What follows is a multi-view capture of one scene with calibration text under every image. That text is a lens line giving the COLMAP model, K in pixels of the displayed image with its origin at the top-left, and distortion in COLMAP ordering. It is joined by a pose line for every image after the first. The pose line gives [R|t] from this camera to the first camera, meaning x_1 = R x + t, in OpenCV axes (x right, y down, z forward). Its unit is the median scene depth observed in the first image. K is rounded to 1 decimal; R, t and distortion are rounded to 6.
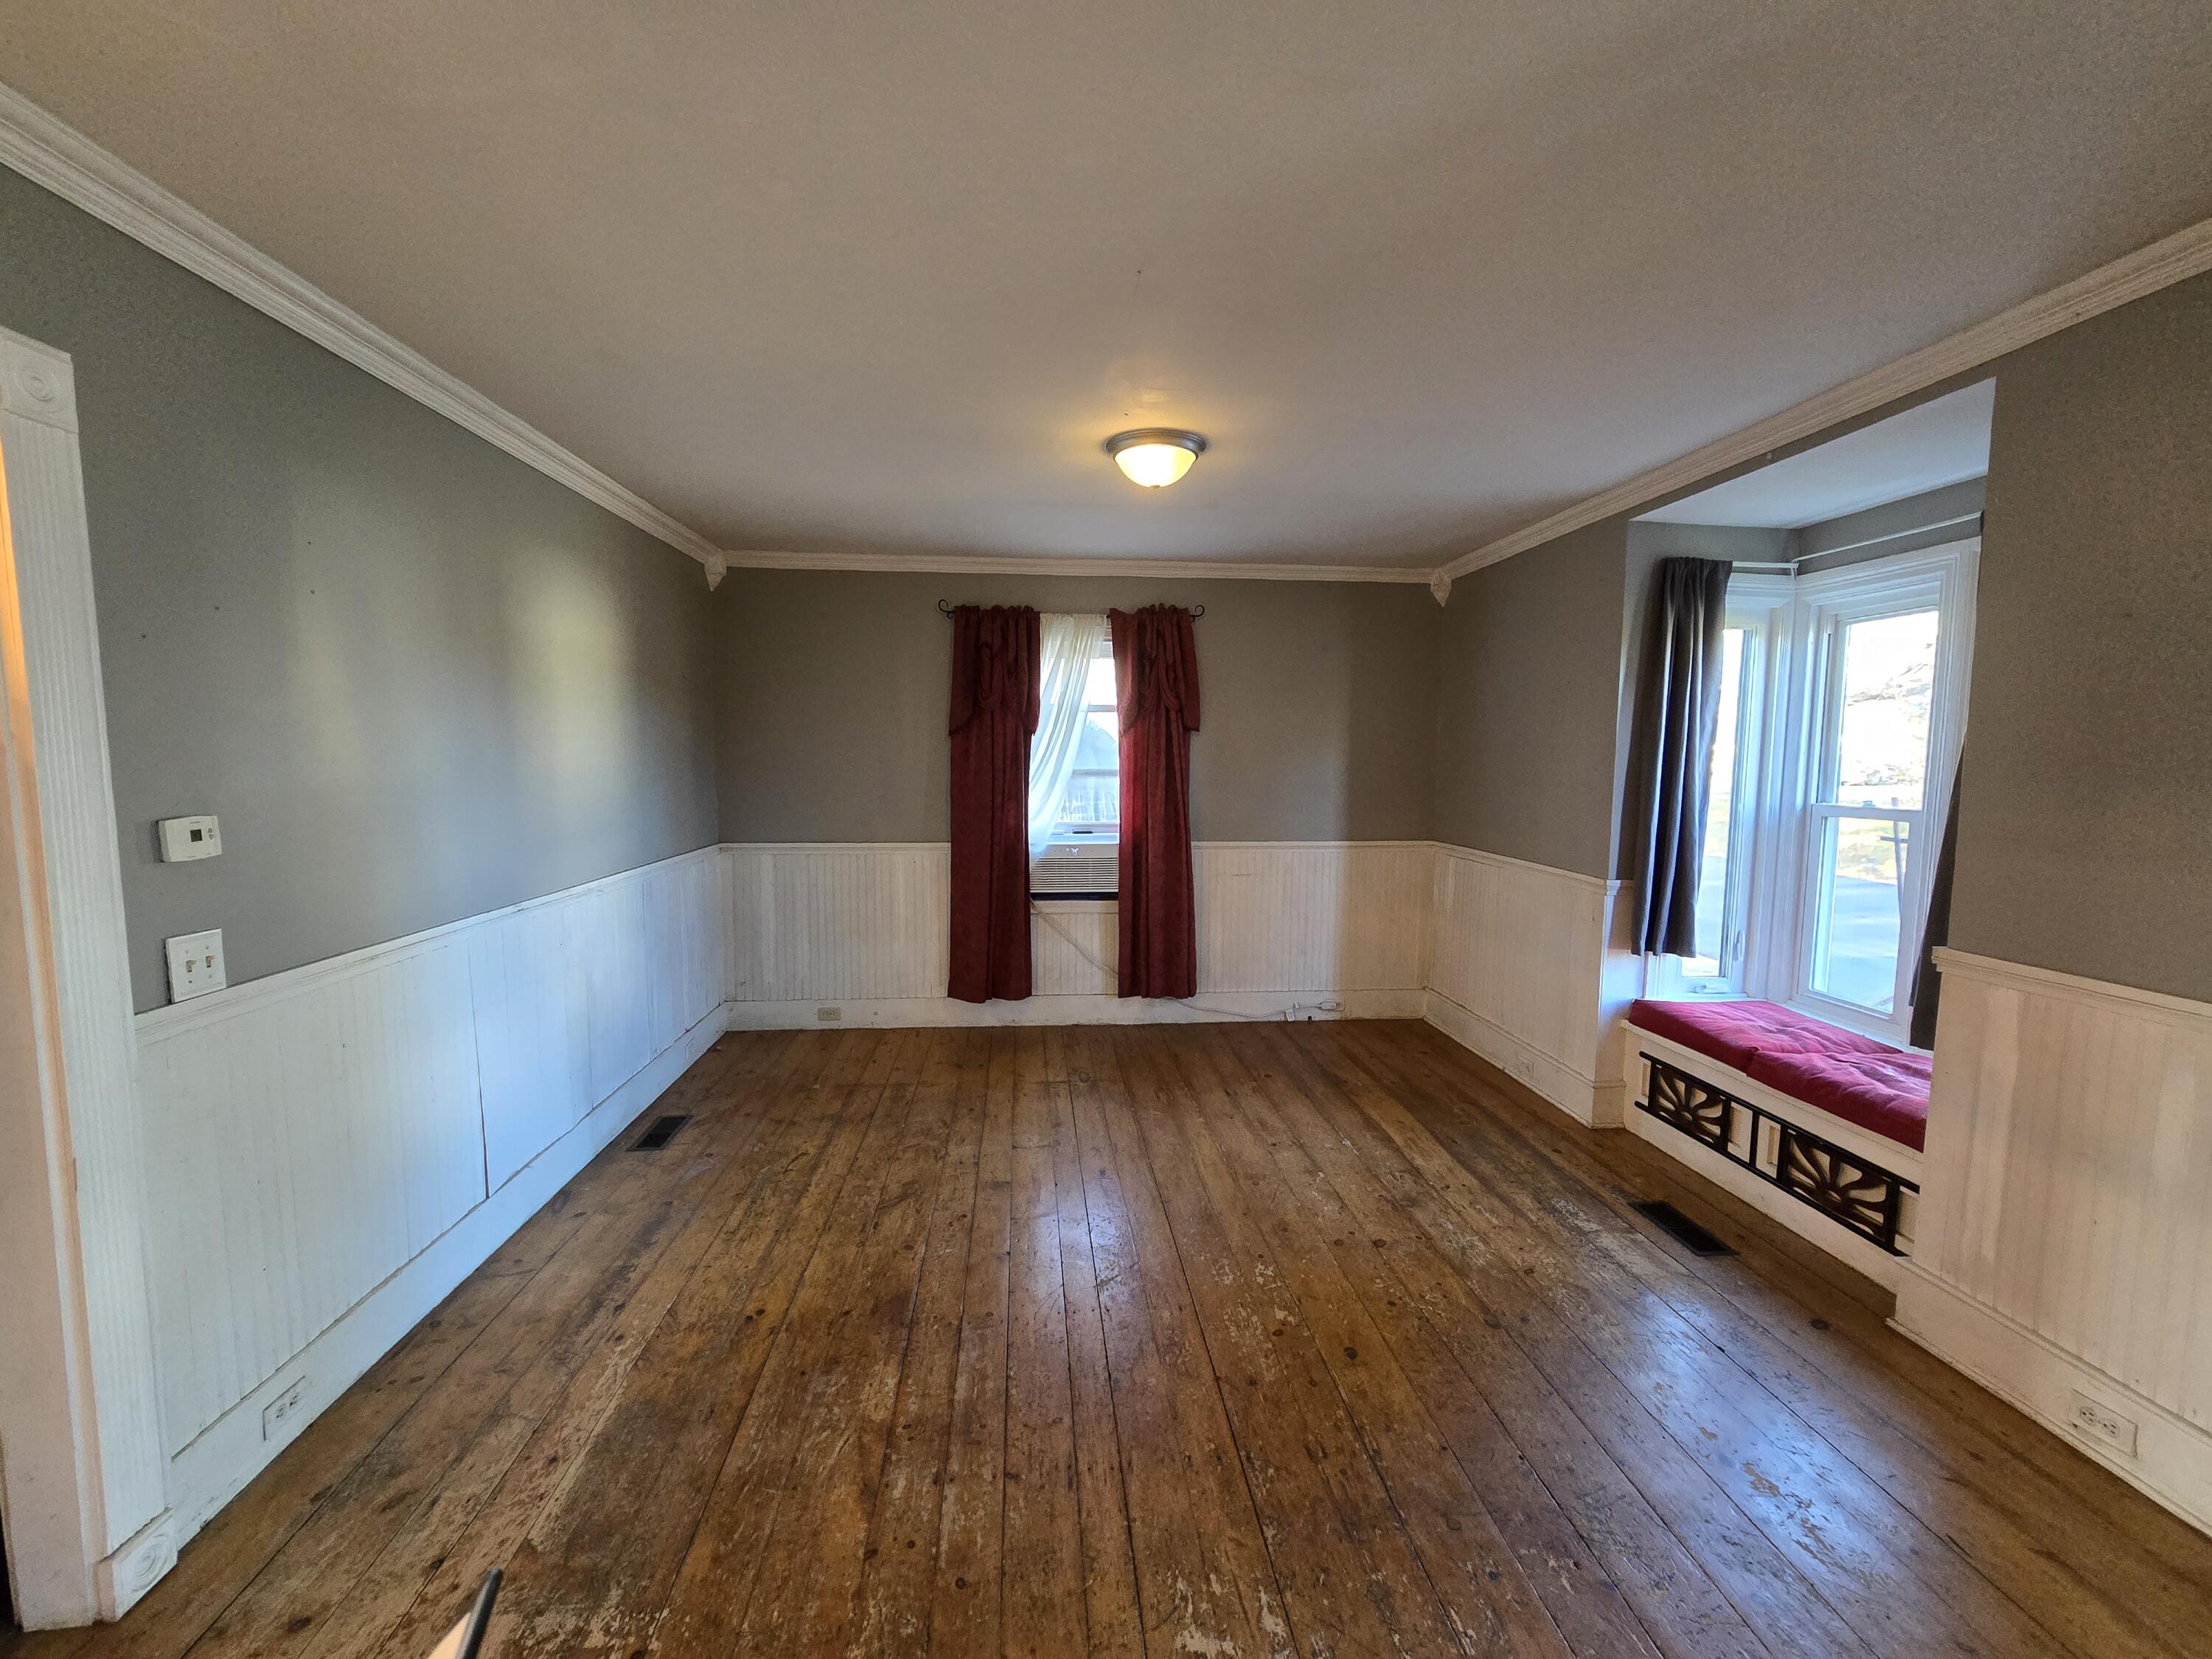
lens RADIAL K [[907.6, 0, 1107.1], [0, 907.6, 842.0], [0, 0, 1]] dist [-0.006053, 0.000713]
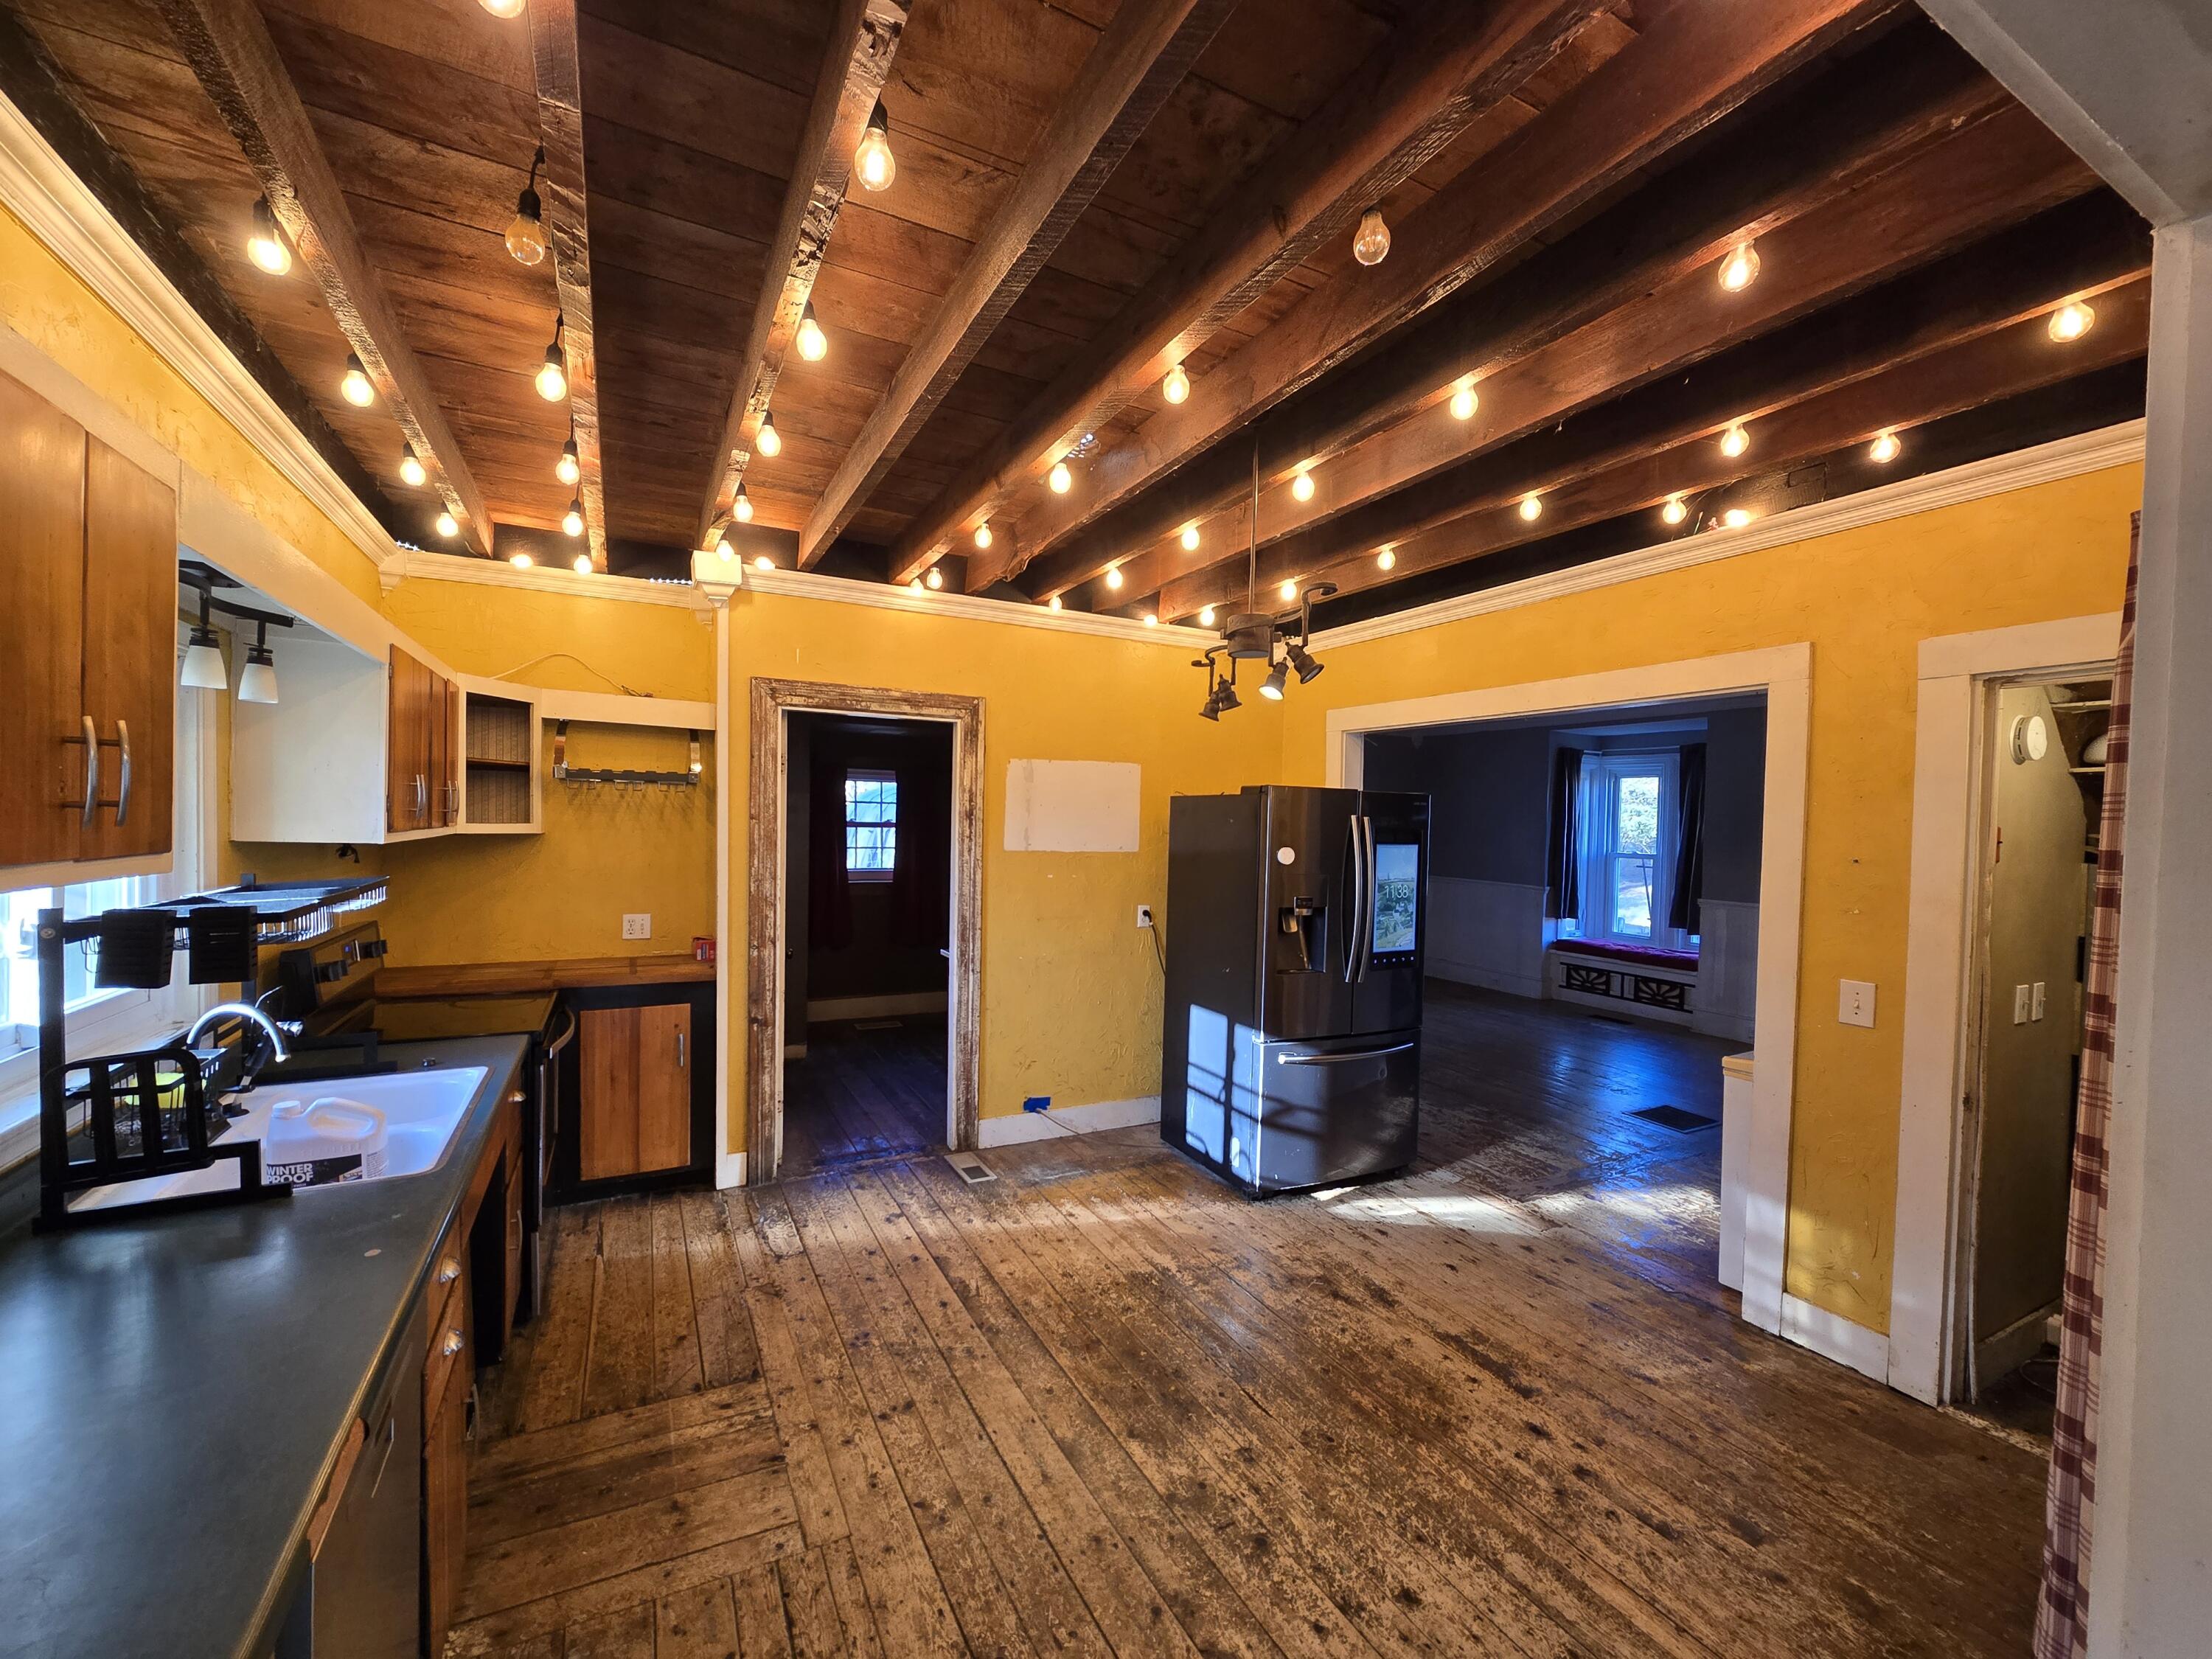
lens RADIAL K [[907.6, 0, 1097.3], [0, 907.6, 846.2], [0, 0, 1]] dist [-0.006053, 0.000713]
pose [[0.925187, -0.011368, 0.379340, -1.470725], [0.031791, 0.998360, -0.047616, 0.014498], [-0.378177, 0.056113, 0.924031, -0.737433]]
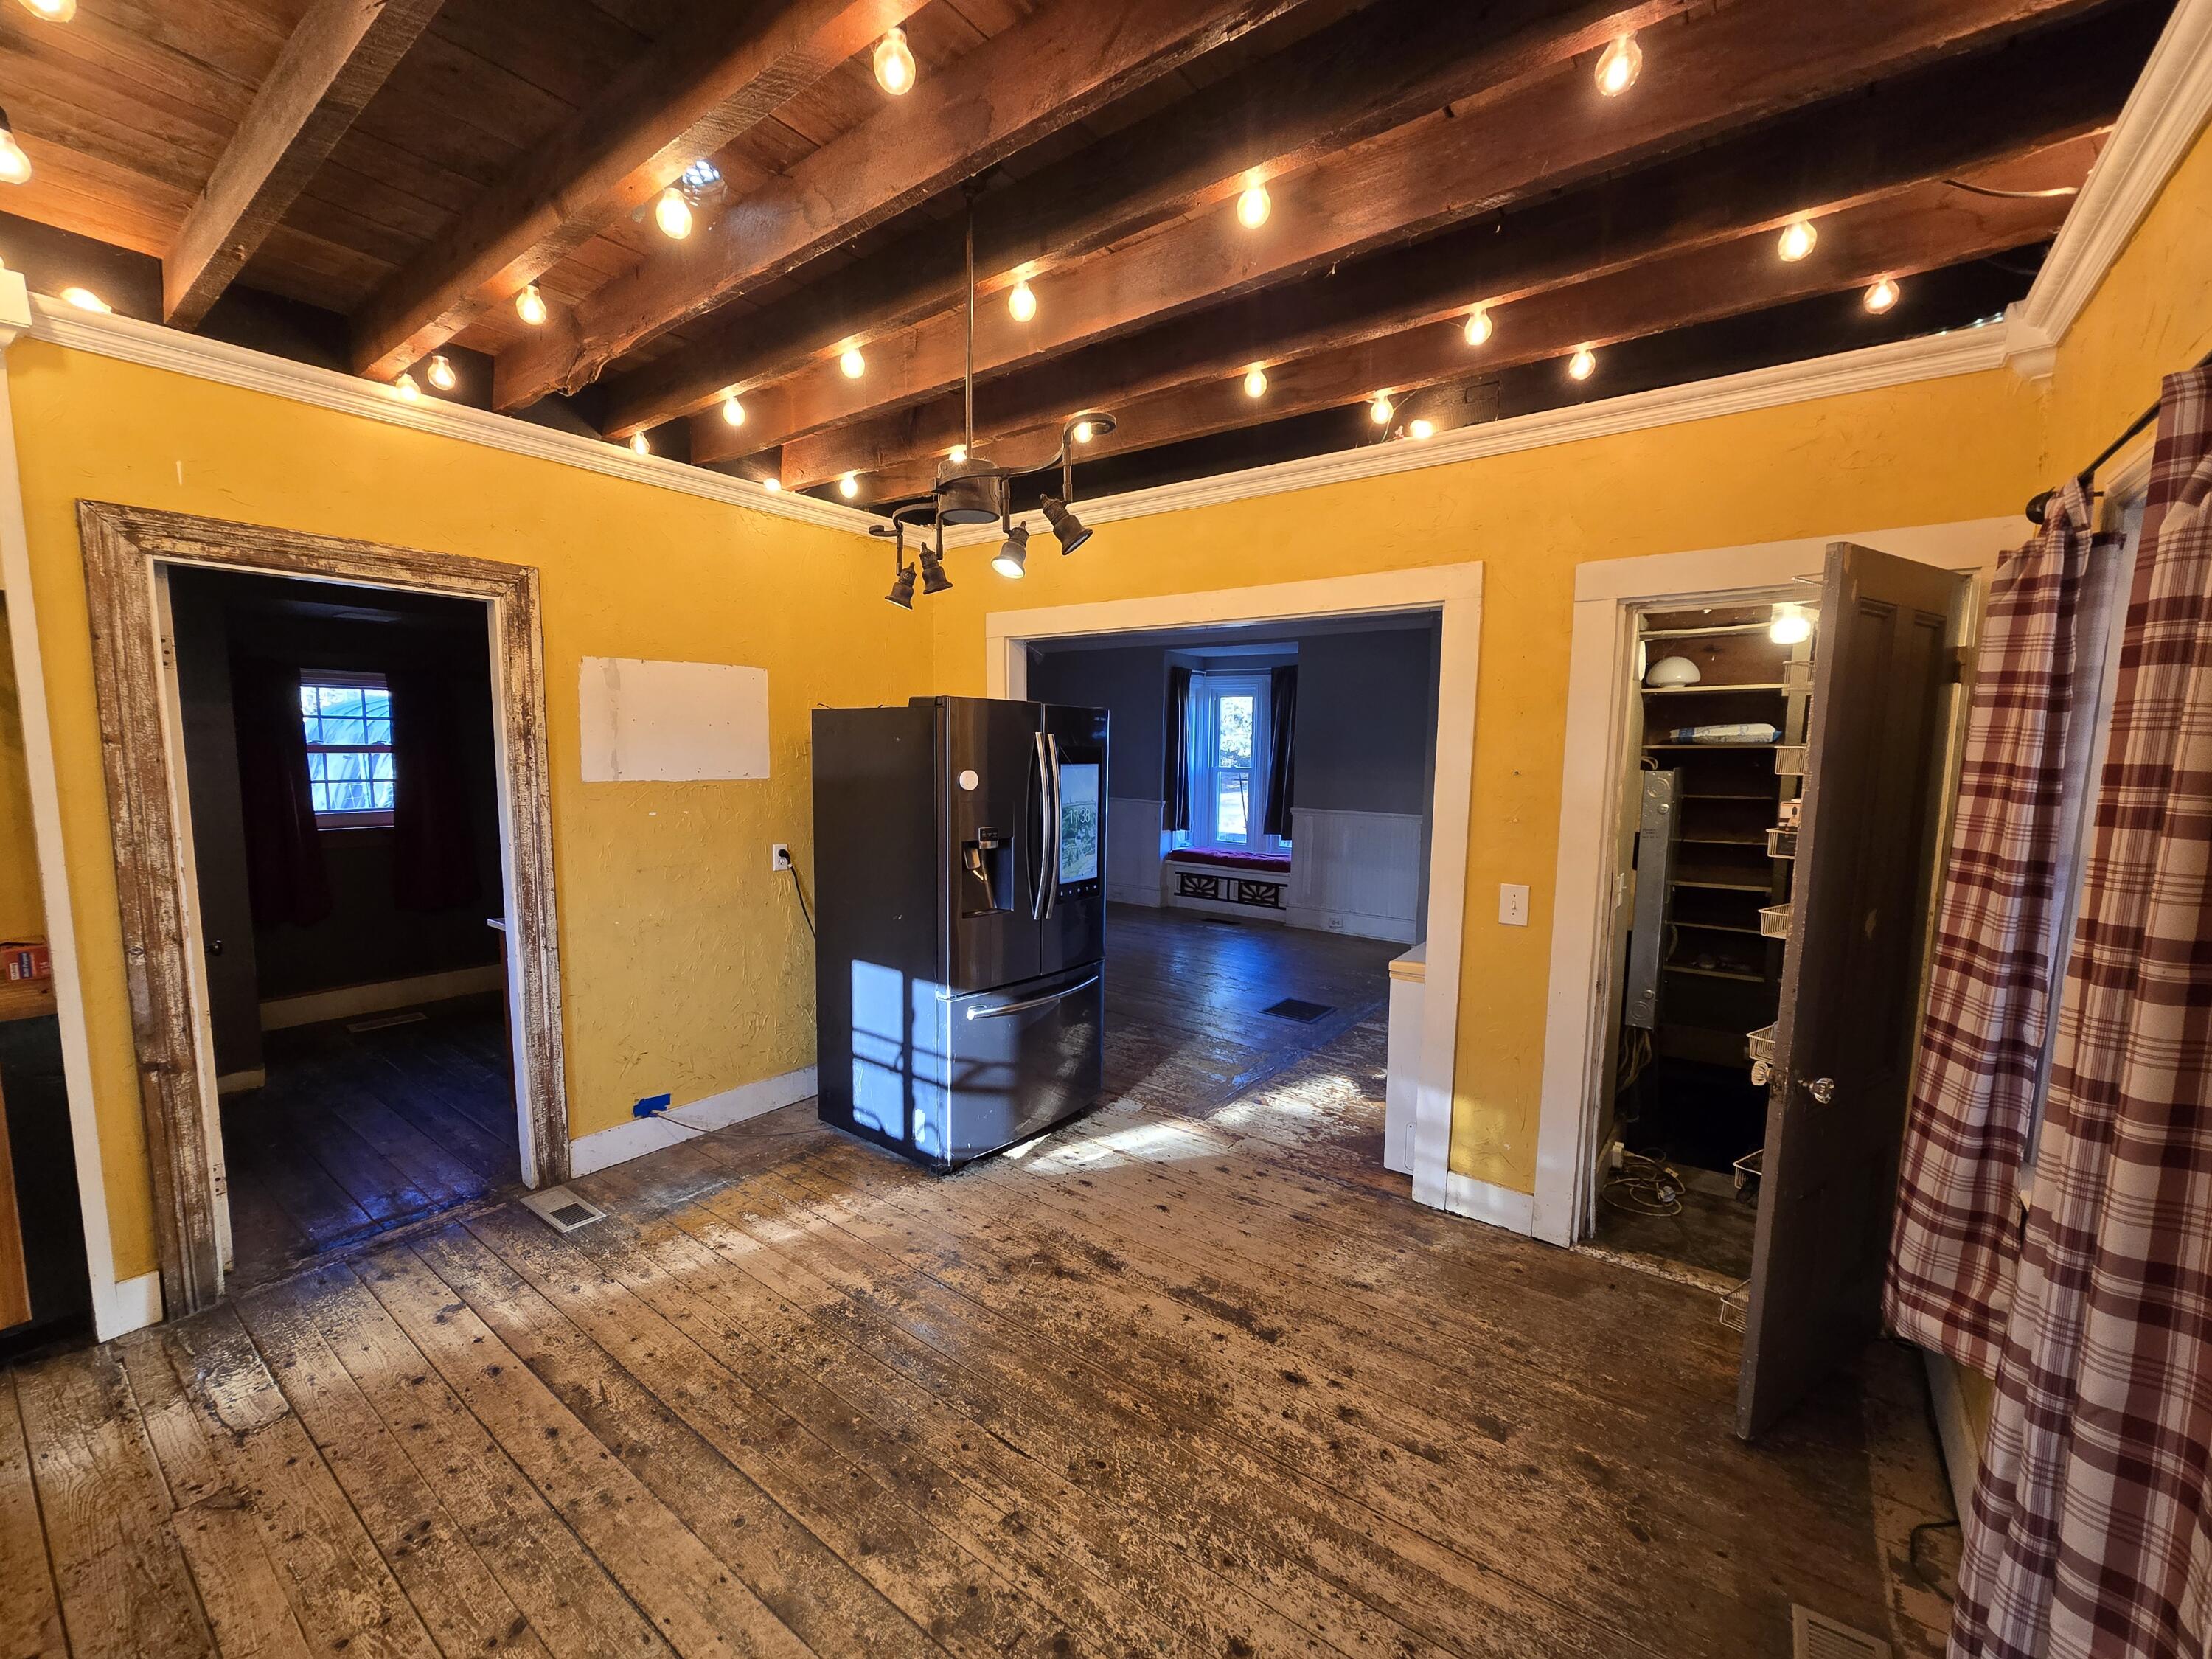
lens RADIAL K [[907.6, 0, 1102.9], [0, 907.6, 844.8], [0, 0, 1]] dist [-0.006053, 0.000713]
pose [[0.667343, -0.091628, 0.739093, -1.446517], [0.067960, 0.995754, 0.062085, -0.002322], [-0.741644, 0.008796, 0.670736, -0.522814]]
